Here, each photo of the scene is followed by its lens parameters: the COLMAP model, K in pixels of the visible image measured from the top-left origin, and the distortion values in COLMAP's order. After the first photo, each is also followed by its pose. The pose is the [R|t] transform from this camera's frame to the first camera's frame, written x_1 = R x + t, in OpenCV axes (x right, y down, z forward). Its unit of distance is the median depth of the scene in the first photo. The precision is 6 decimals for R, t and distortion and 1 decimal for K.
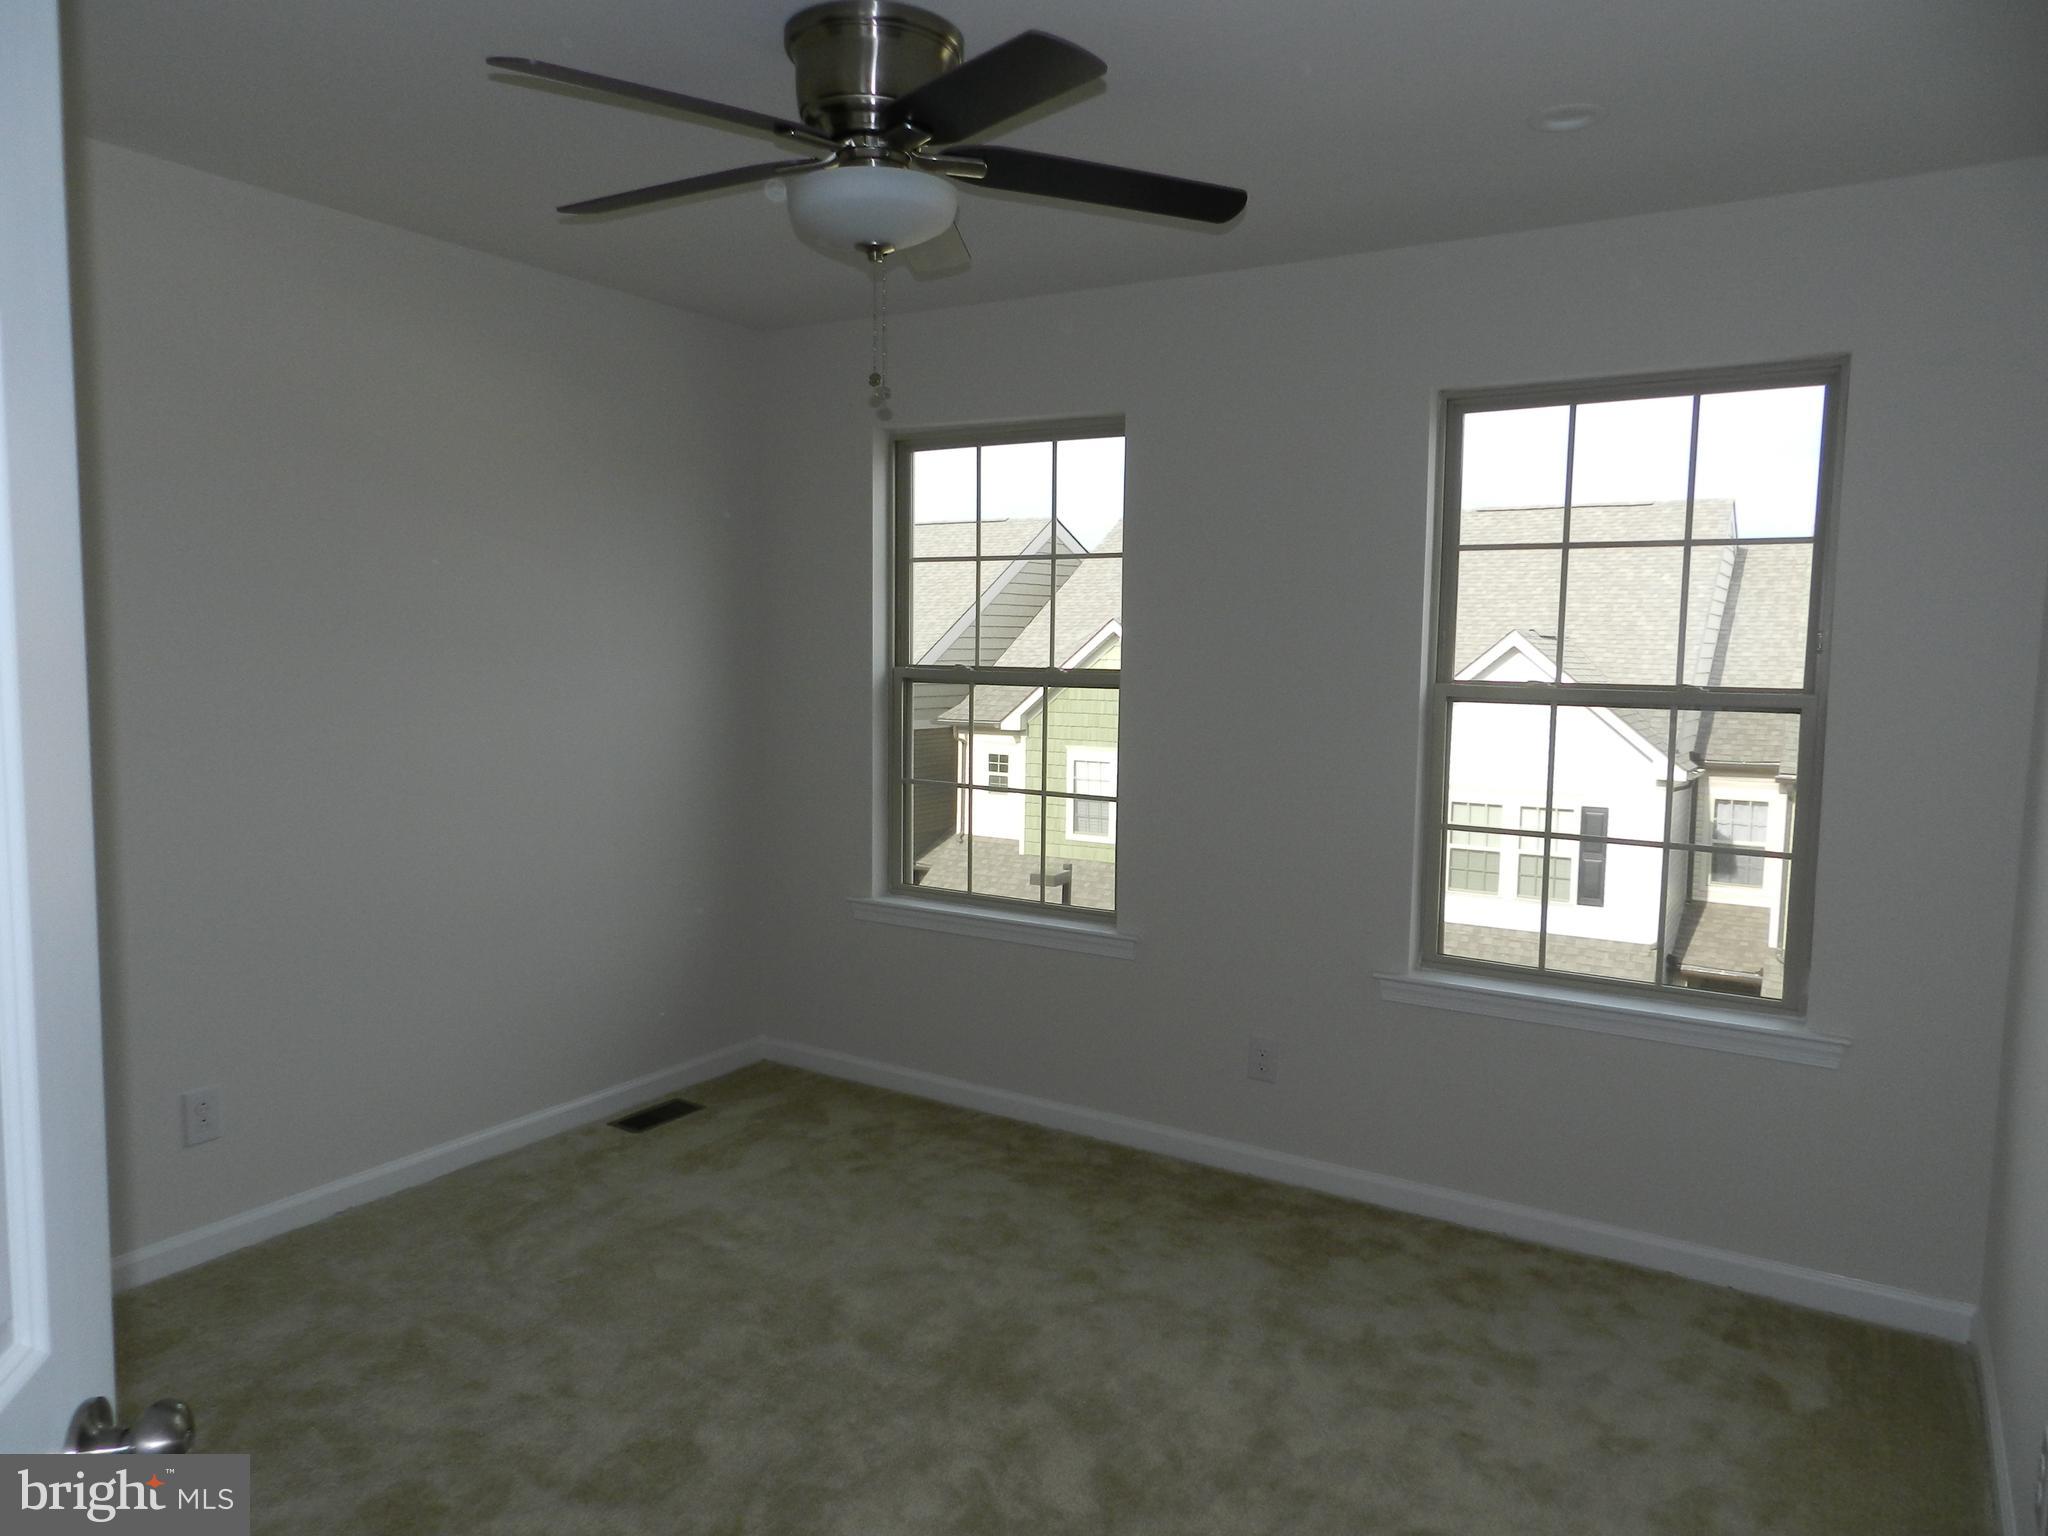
lens RADIAL K [[1316.5, 0, 1026.7], [0, 1316.5, 742.1], [0, 0, 1]] dist [0.076855, -0.001142]
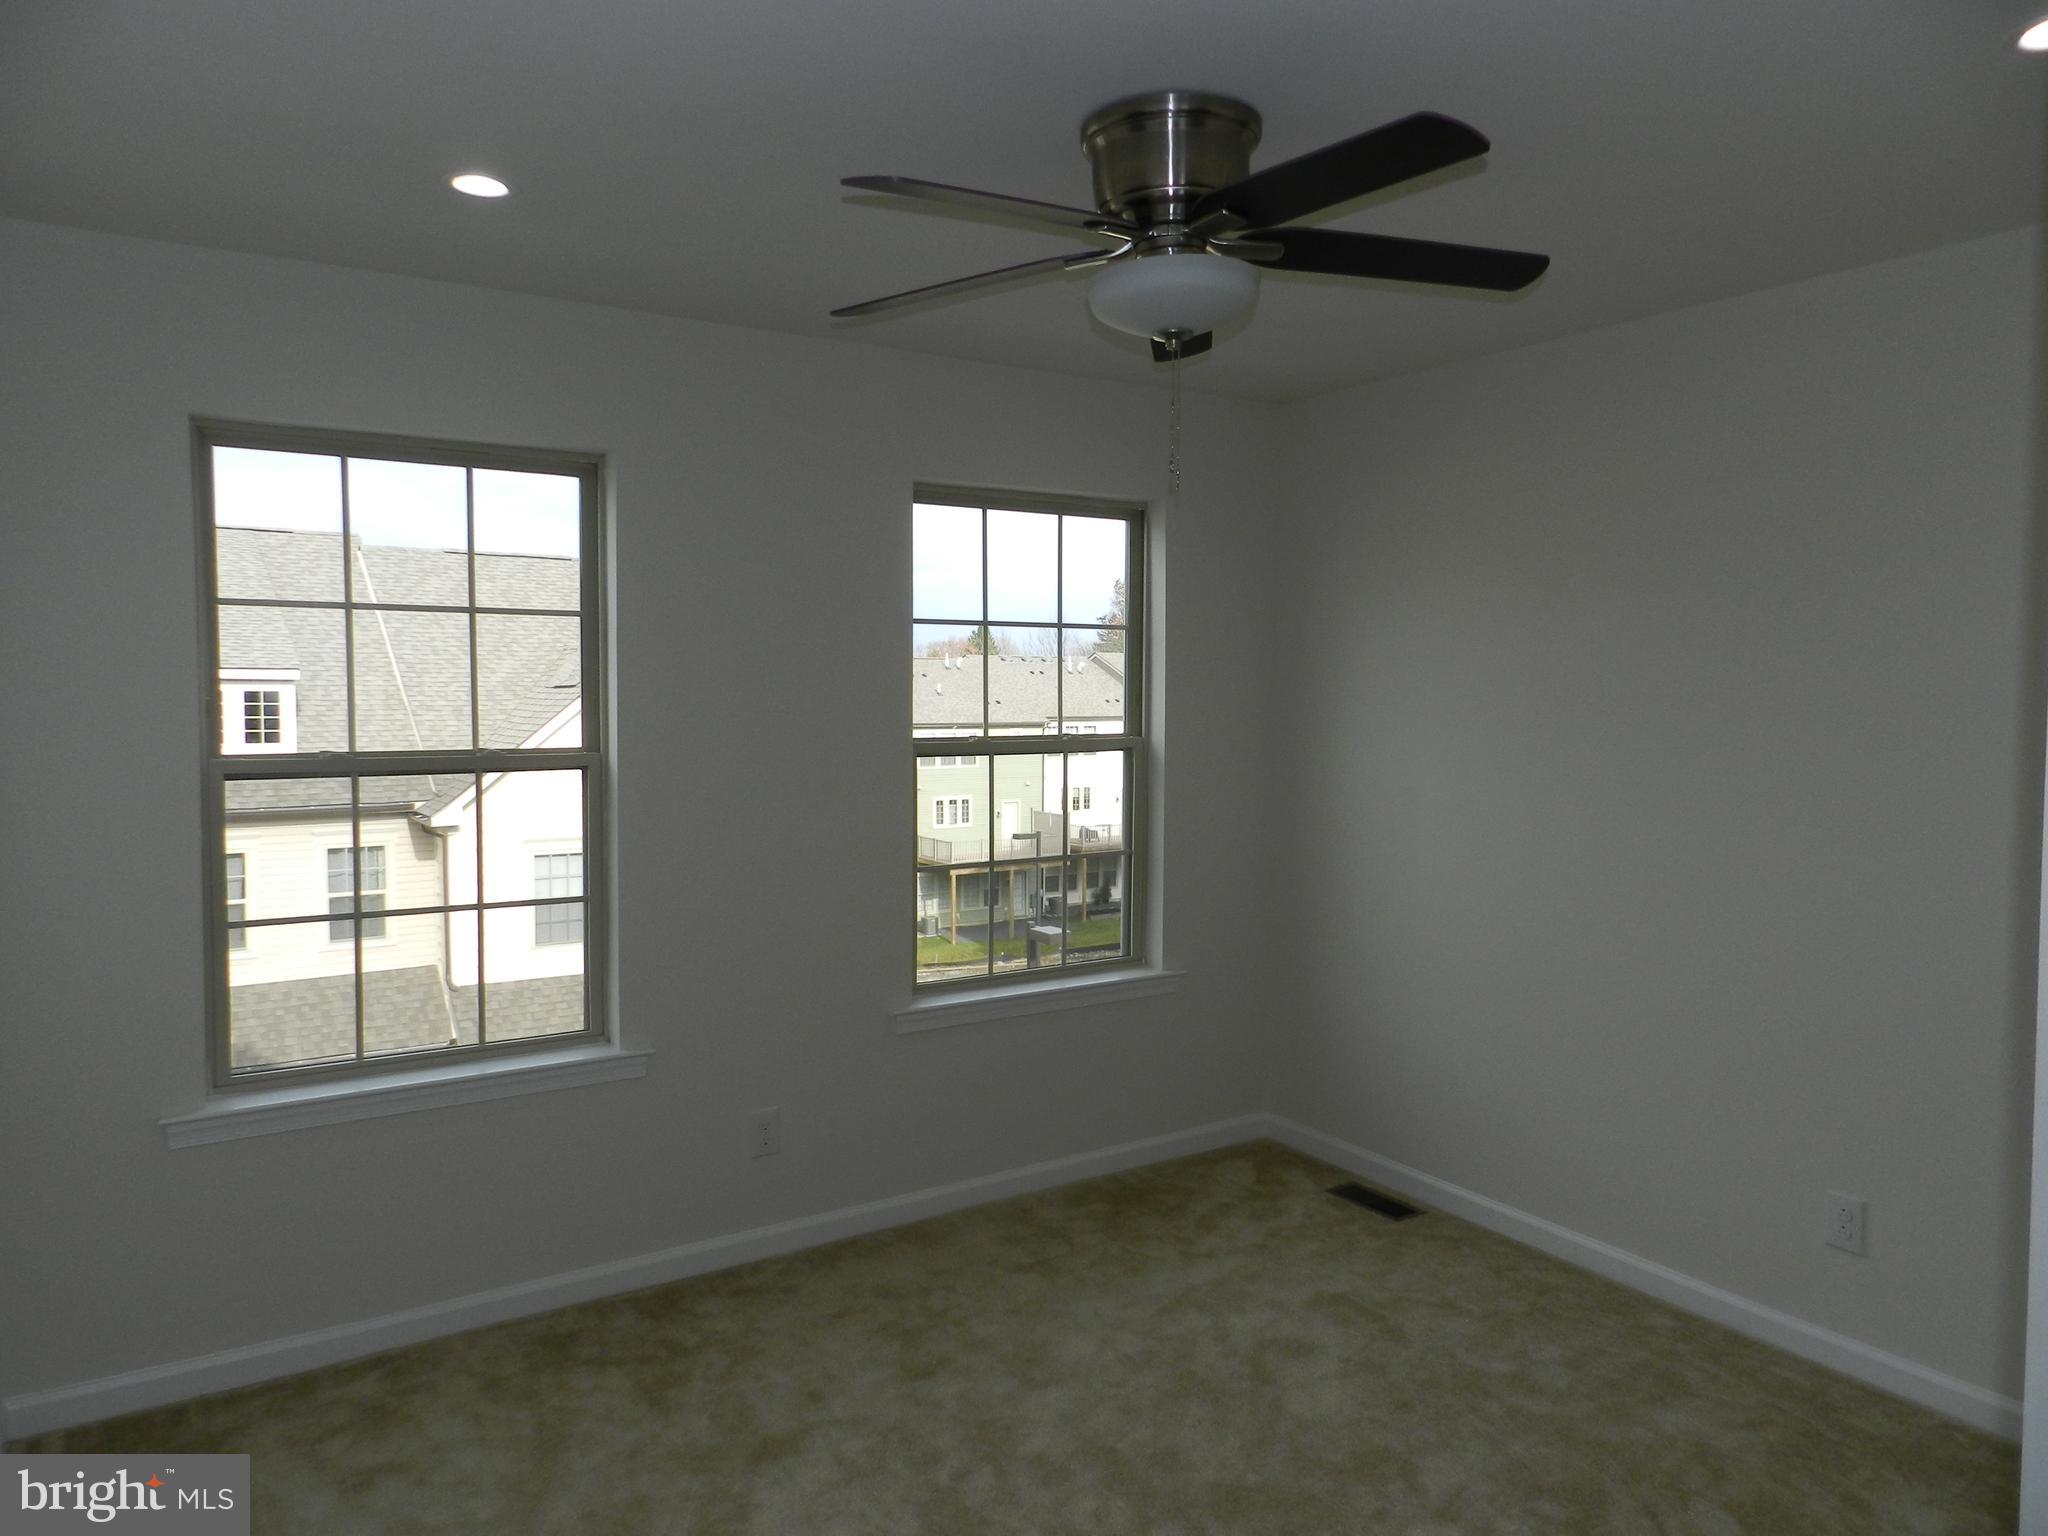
lens RADIAL K [[1381.3, 0, 1024.0], [0, 1381.3, 768.0], [0, 0, 1]] dist [0.013759, -0.003309]
pose [[0.468357, -0.058300, 0.881614, -0.570325], [0.084141, 0.996229, 0.021180, -0.034431], [-0.879524, 0.064260, 0.471496, 0.318376]]
